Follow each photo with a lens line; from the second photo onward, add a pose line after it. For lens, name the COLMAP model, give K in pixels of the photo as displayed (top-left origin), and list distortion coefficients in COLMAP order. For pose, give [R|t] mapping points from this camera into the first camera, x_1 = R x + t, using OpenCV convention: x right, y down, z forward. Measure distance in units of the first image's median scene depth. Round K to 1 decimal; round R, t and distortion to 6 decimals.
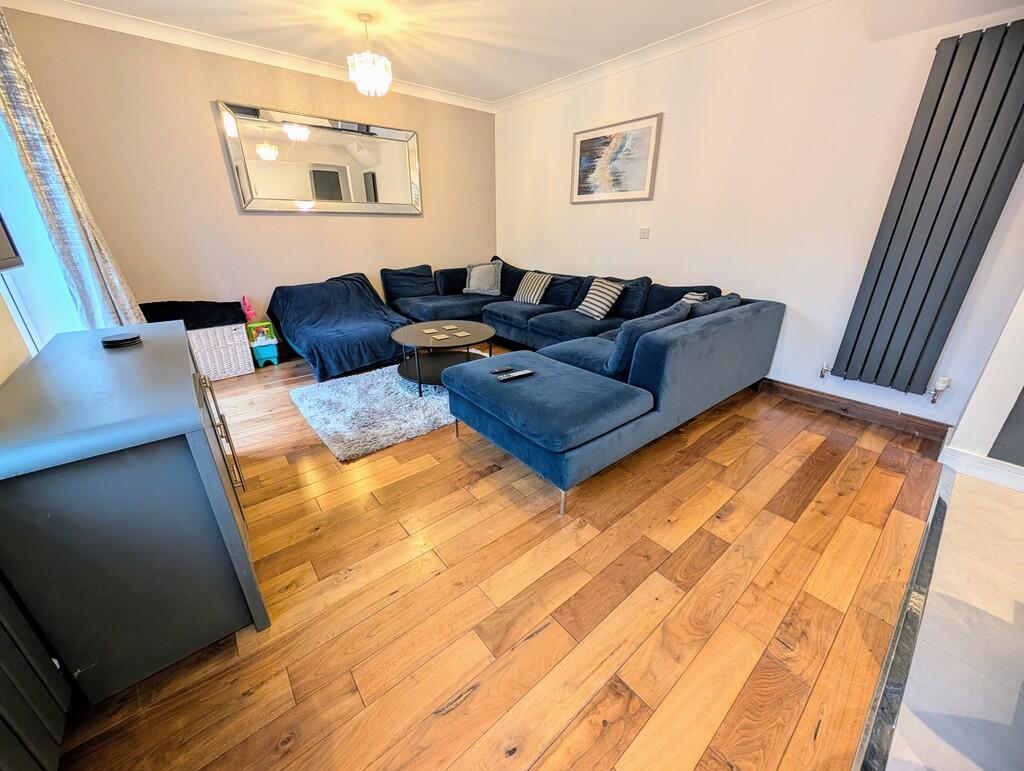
lens RADIAL K [[372.6, 0, 512.0], [0, 372.6, 385.5], [0, 0, 1]] dist [-0.015298, 0.000203]
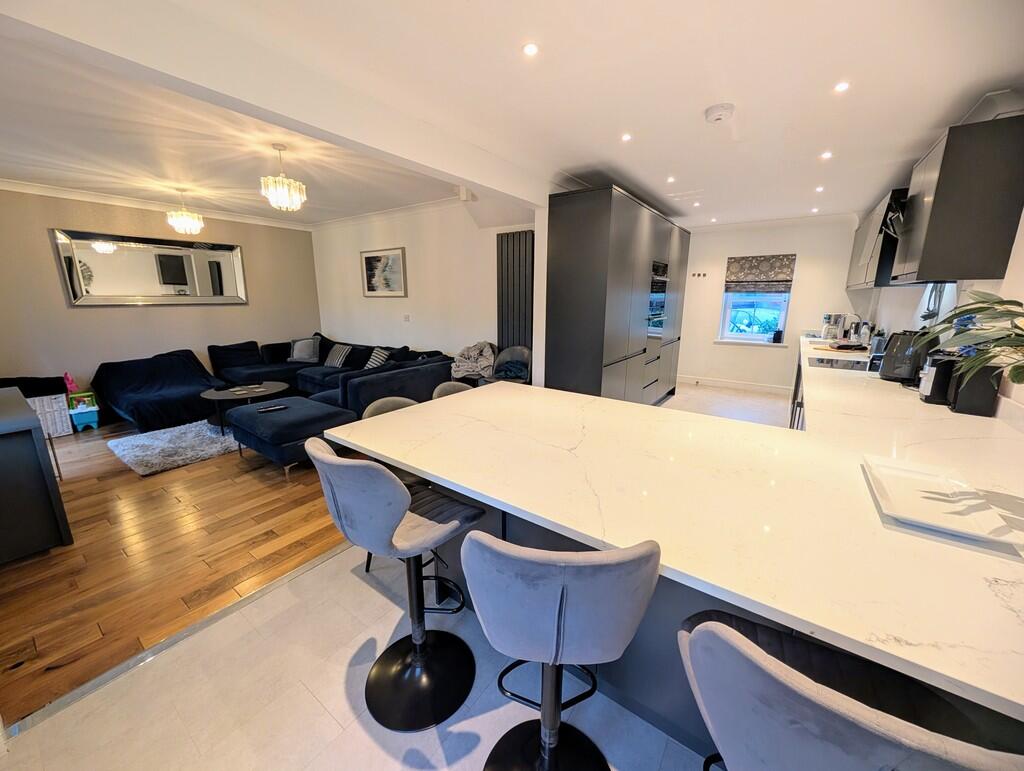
lens RADIAL K [[387.3, 0, 514.6], [0, 387.3, 380.8], [0, 0, 1]] dist [-0.000630, 0.000404]
pose [[0.966807, -0.055341, 0.249442, 0.362339], [0.099531, 0.980718, -0.168187, 0.142329], [-0.235325, 0.187431, 0.953673, -0.531545]]
